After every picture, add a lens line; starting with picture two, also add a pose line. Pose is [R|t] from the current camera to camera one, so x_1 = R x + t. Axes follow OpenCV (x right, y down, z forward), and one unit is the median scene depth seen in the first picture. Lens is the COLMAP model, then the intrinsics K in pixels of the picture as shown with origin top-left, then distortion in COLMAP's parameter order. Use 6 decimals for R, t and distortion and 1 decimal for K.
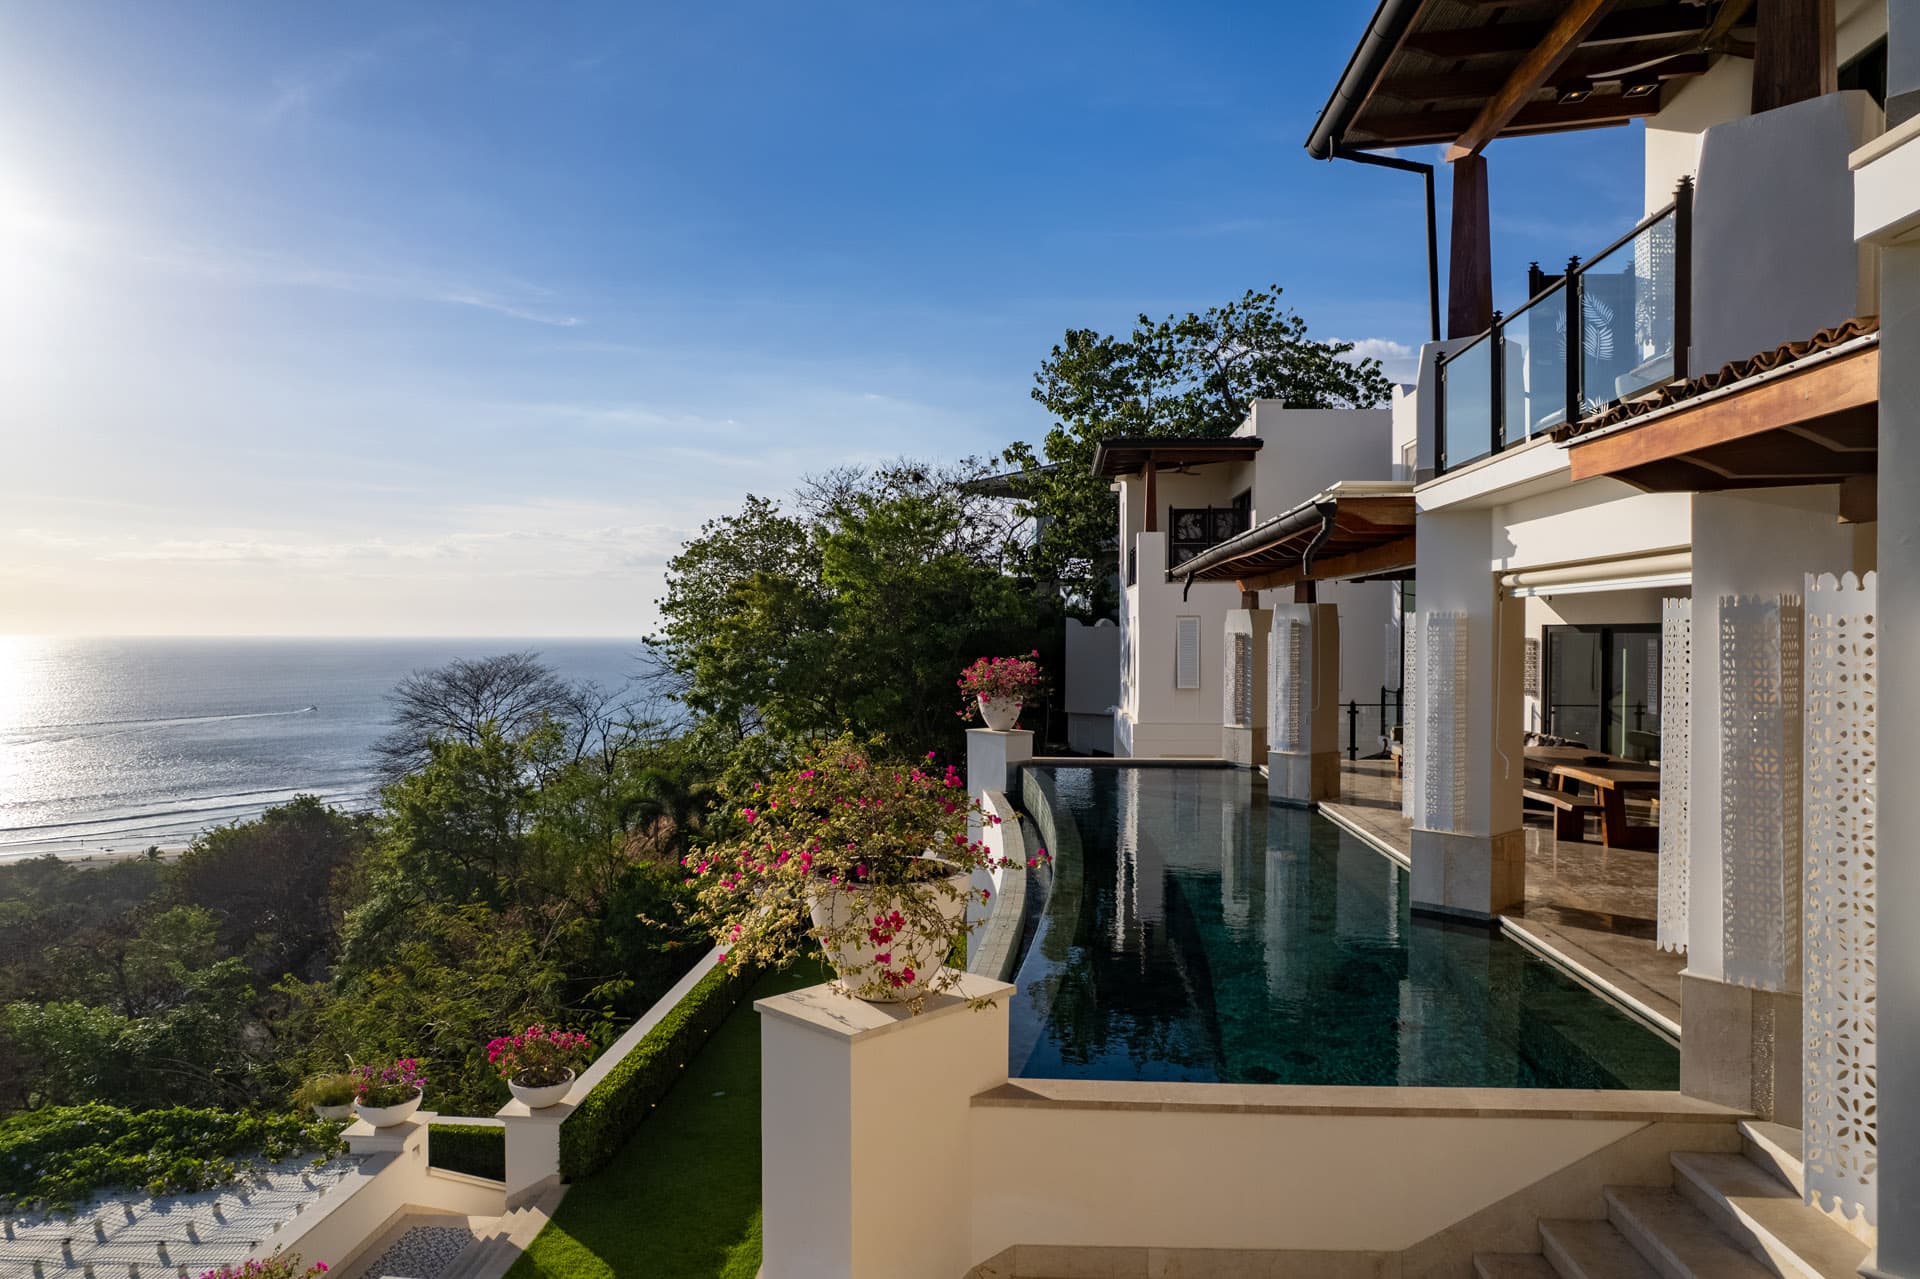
lens RADIAL K [[1240.6, 0, 957.3], [0, 1240.6, 640.7], [0, 0, 1]] dist [-0.048478, 0.011947]
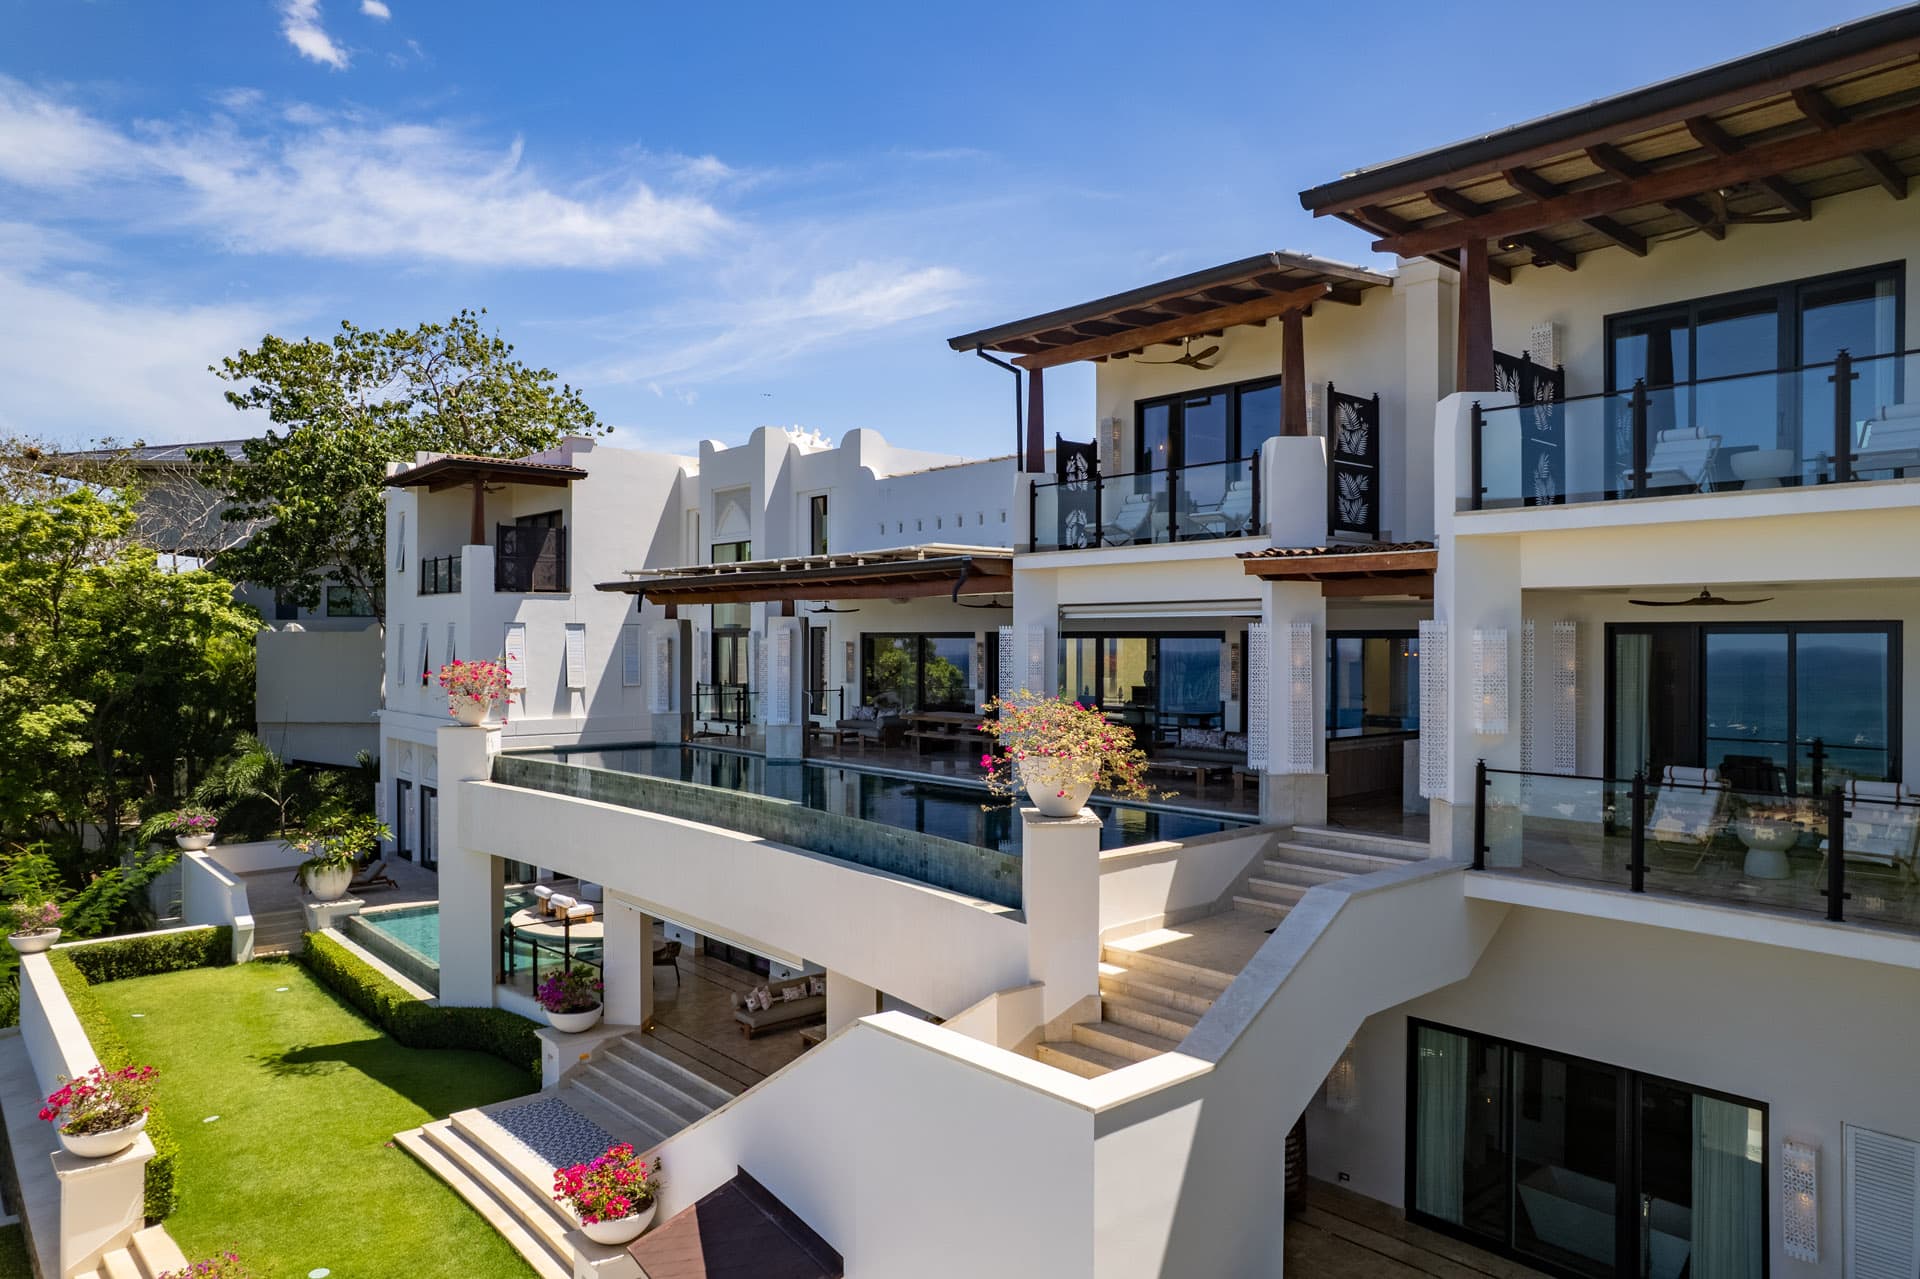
lens RADIAL K [[1240.6, 0, 954.7], [0, 1240.6, 644.6], [0, 0, 1]] dist [-0.048478, 0.011947]
pose [[0.692826, -0.006526, 0.721075, -0.338438], [0.007029, 0.999973, 0.002297, -0.000423], [-0.721071, 0.003477, 0.692853, -0.055746]]
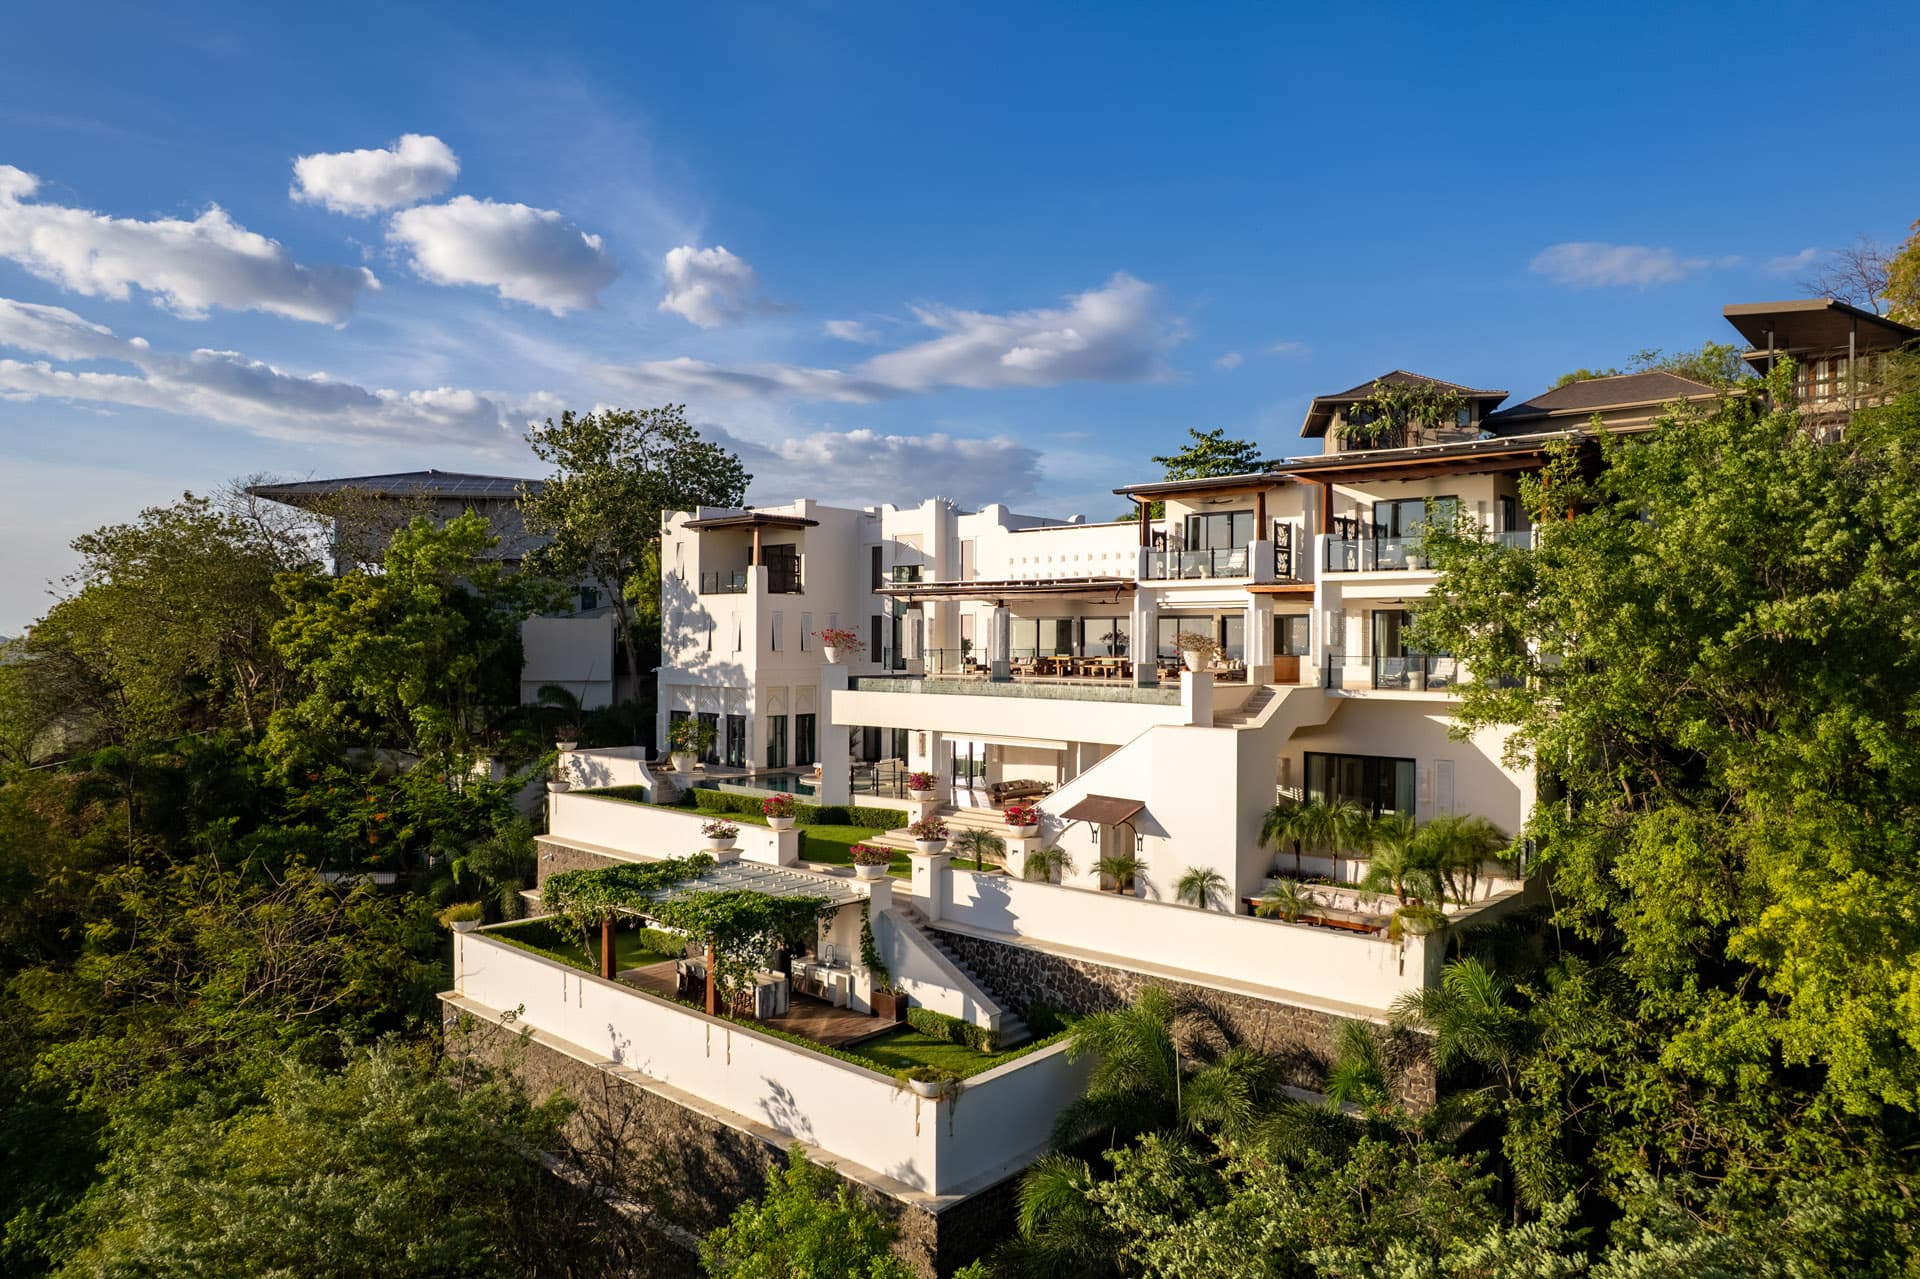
lens RADIAL K [[1276.3, 0, 943.7], [0, 1276.3, 646.4], [0, 0, 1]] dist [-0.052993, -0.000779]
pose [[0.608558, -0.017742, 0.793311, -1.252066], [0.007126, 0.999832, 0.016895, 0.007558], [-0.793478, -0.004628, 0.608582, -0.398373]]
